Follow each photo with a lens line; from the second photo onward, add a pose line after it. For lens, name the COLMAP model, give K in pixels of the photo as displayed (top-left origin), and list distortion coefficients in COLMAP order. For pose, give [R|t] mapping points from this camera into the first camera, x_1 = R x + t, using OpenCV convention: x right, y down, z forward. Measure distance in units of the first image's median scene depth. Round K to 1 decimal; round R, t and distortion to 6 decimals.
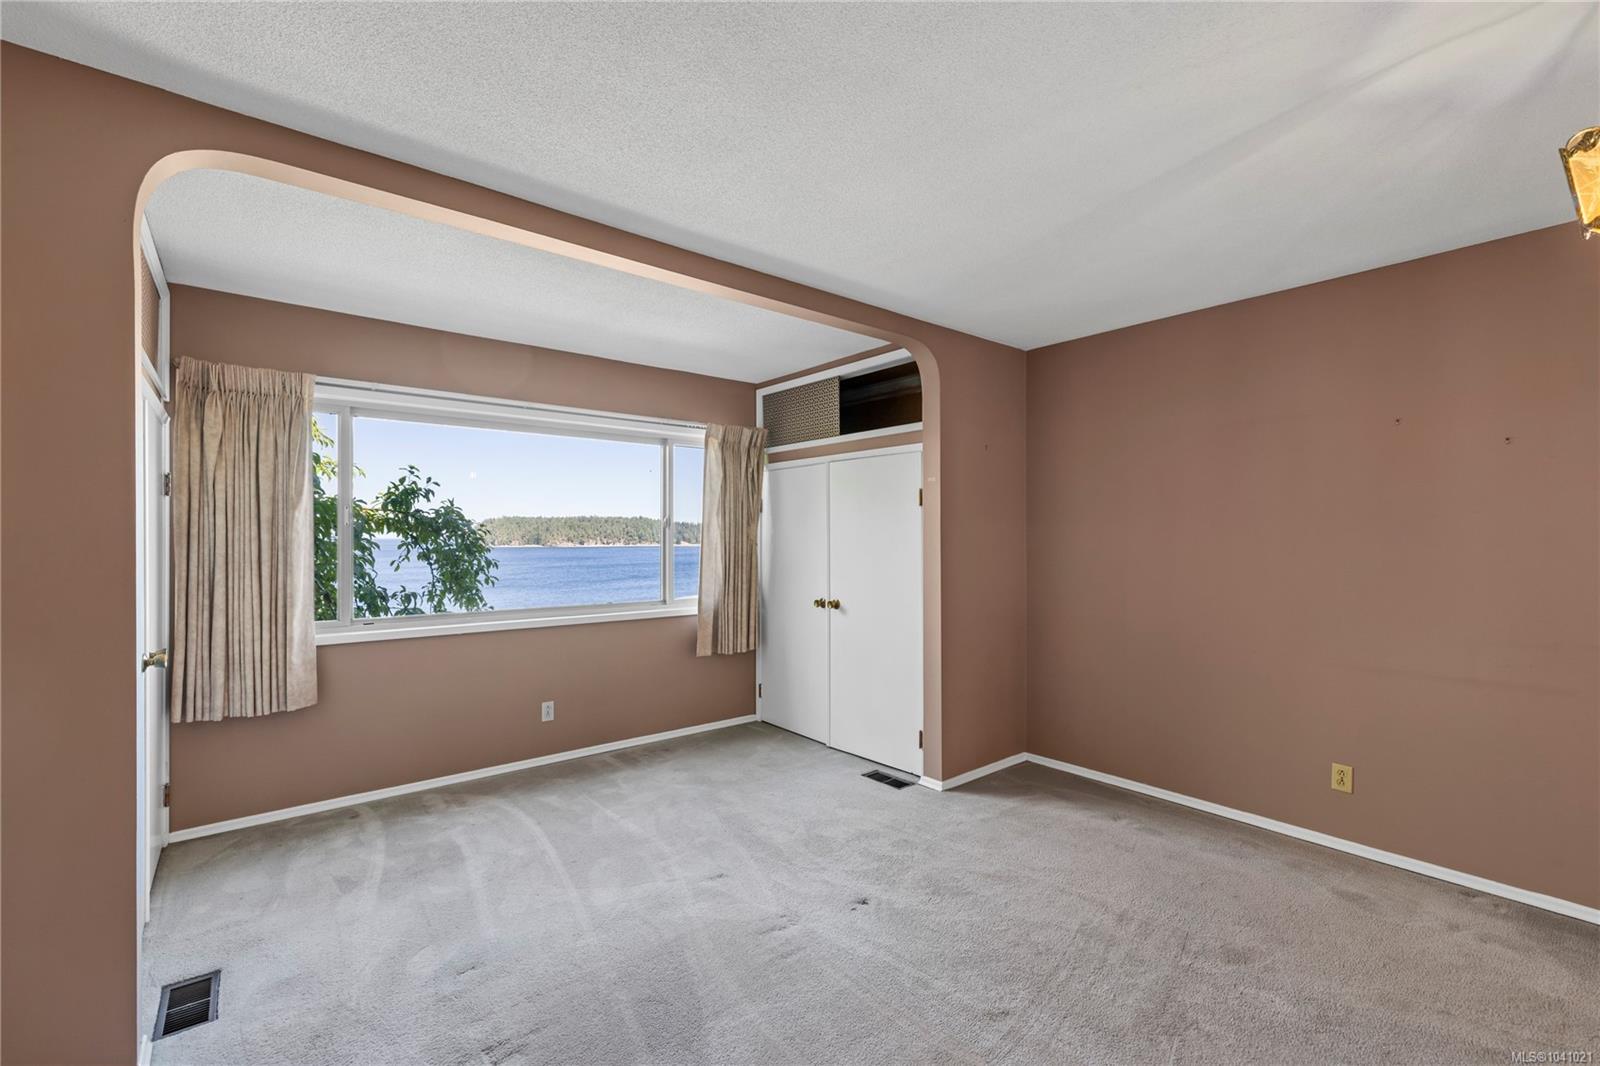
lens RADIAL K [[687.6, 0, 791.9], [0, 687.6, 542.8], [0, 0, 1]] dist [0.000731, -0.000014]
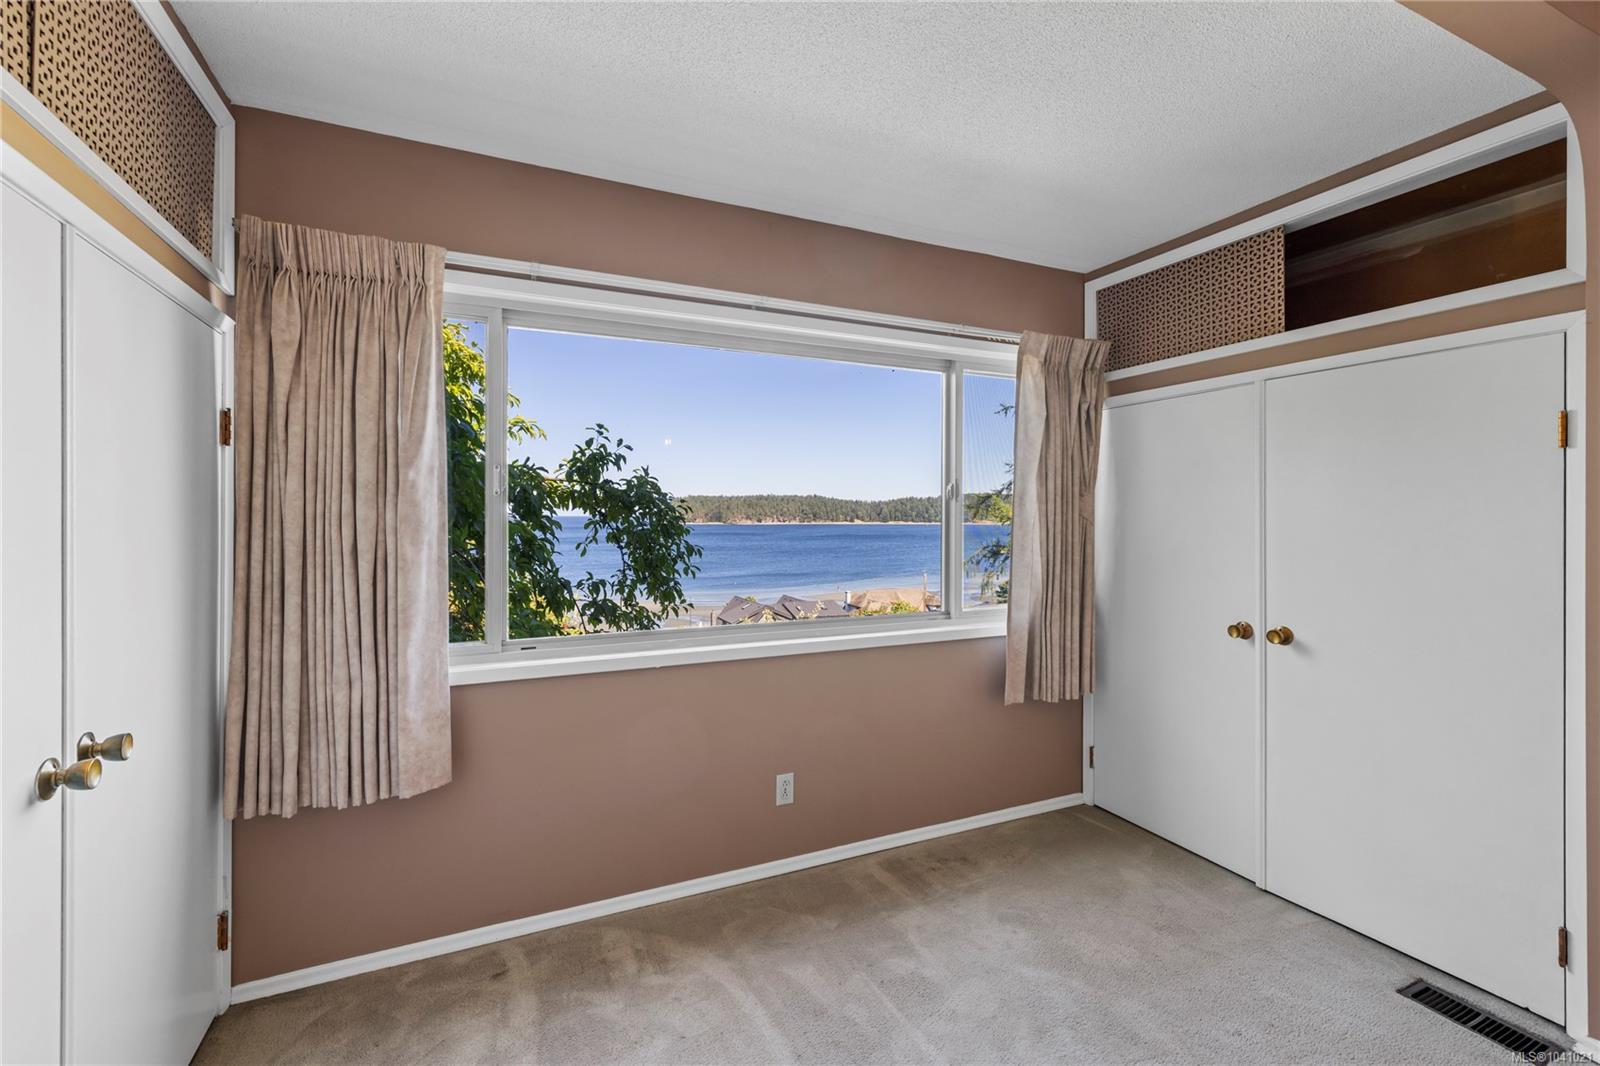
lens RADIAL K [[697.7, 0, 790.0], [0, 697.7, 520.4], [0, 0, 1]] dist [0.007036, 0.000380]
pose [[0.968298, 0.003424, -0.249776, -0.167345], [-0.003639, 0.999993, -0.000396, -0.001689], [0.249773, 0.001292, 0.968304, 0.332206]]
